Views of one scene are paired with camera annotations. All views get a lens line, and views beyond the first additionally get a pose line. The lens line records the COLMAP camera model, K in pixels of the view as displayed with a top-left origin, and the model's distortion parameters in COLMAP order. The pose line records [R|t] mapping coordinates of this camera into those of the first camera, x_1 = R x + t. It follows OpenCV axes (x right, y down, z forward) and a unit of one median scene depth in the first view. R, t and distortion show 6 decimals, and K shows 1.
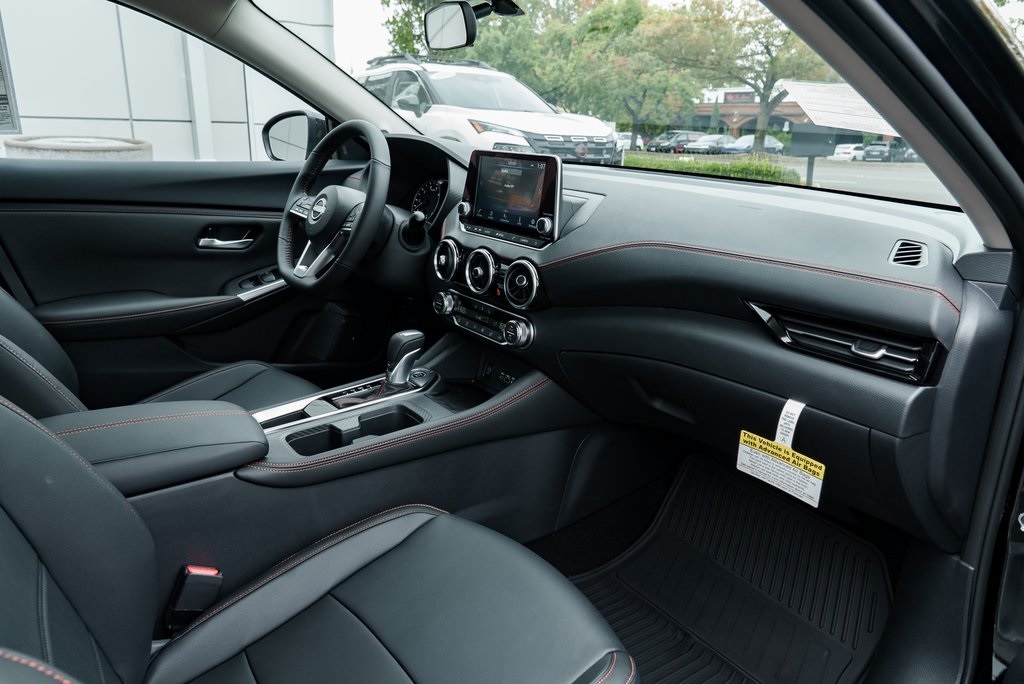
lens RADIAL K [[697.4, 0, 497.8], [0, 697.4, 349.1], [0, 0, 1]] dist [-0.023582, 0.015916]
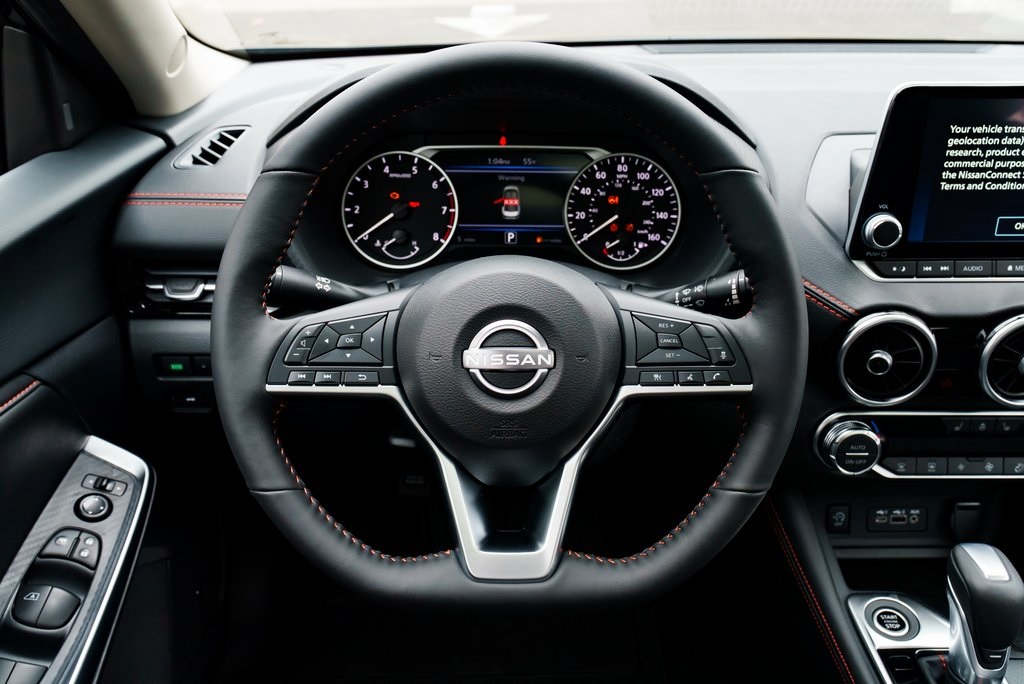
lens RADIAL K [[881.8, 0, 510.6], [0, 881.8, 347.5], [0, 0, 1]] dist [0.004292, 0.002860]
pose [[0.589682, -0.399481, 0.701919, -0.466218], [0.266555, 0.916669, 0.297768, -0.283908], [-0.762380, 0.011512, 0.647027, 0.663060]]
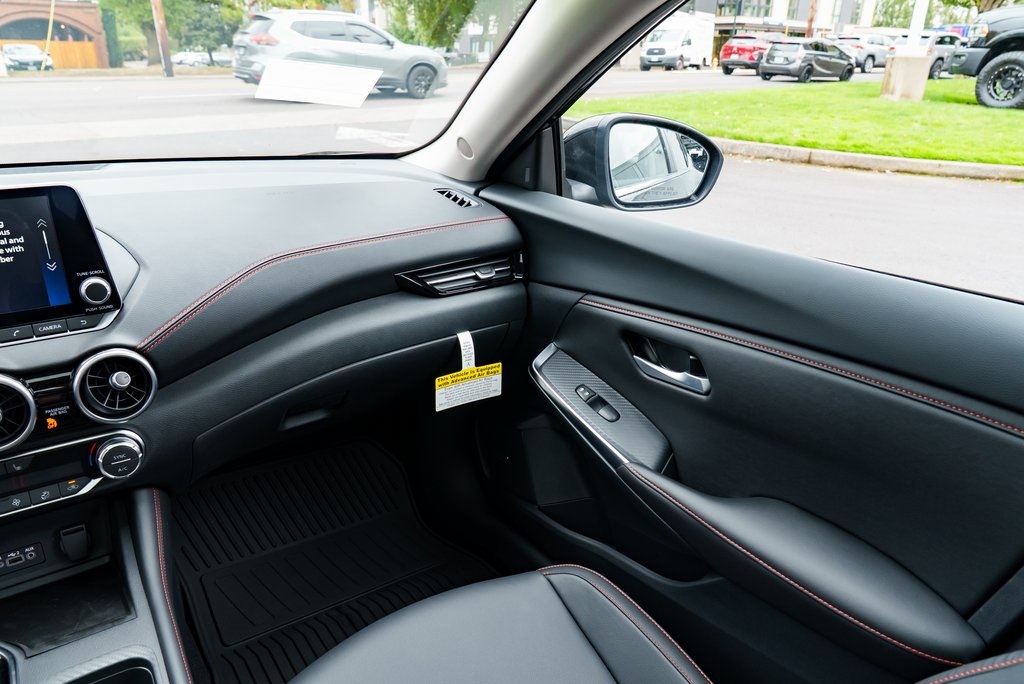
lens RADIAL K [[697.4, 0, 506.2], [0, 697.4, 349.9], [0, 0, 1]] dist [-0.023582, 0.015916]
pose [[0.018395, -0.414512, 0.909858, -0.371842], [0.287748, 0.873706, 0.392224, -0.188866], [-0.957529, 0.254595, 0.135347, 0.389114]]
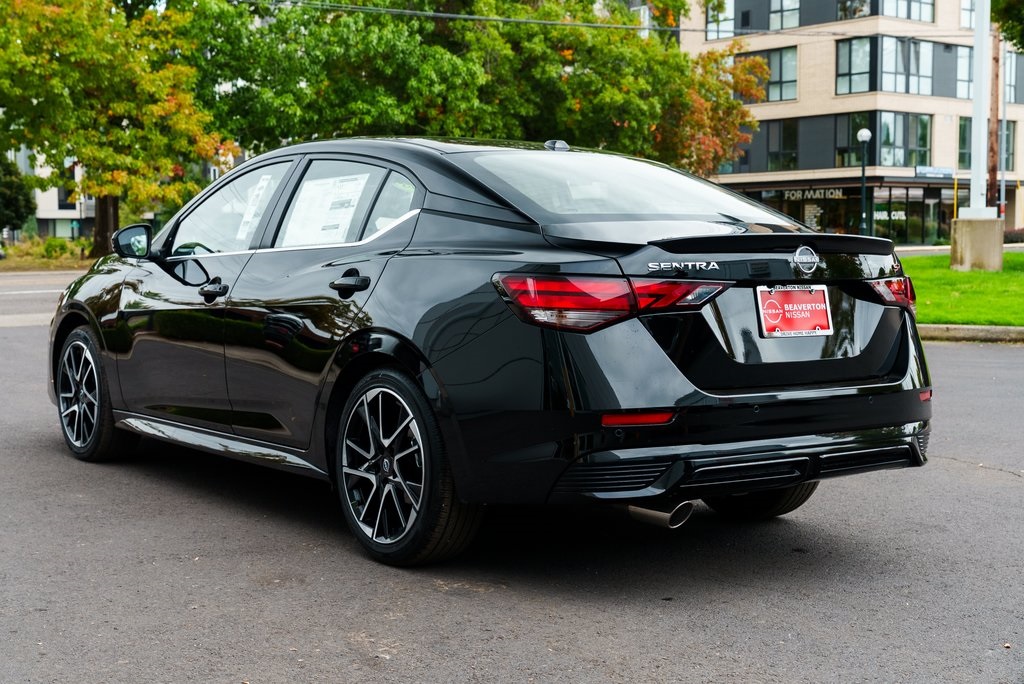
lens RADIAL K [[1457.7, 0, 513.5], [0, 1457.7, 331.3], [0, 0, 1]] dist [0.039894, 0.000000]
pose [[-0.000516, -0.089828, 0.995957, -3.885707], [0.307346, 0.947737, 0.085638, -0.166332], [-0.951598, 0.306147, 0.027119, 0.205082]]
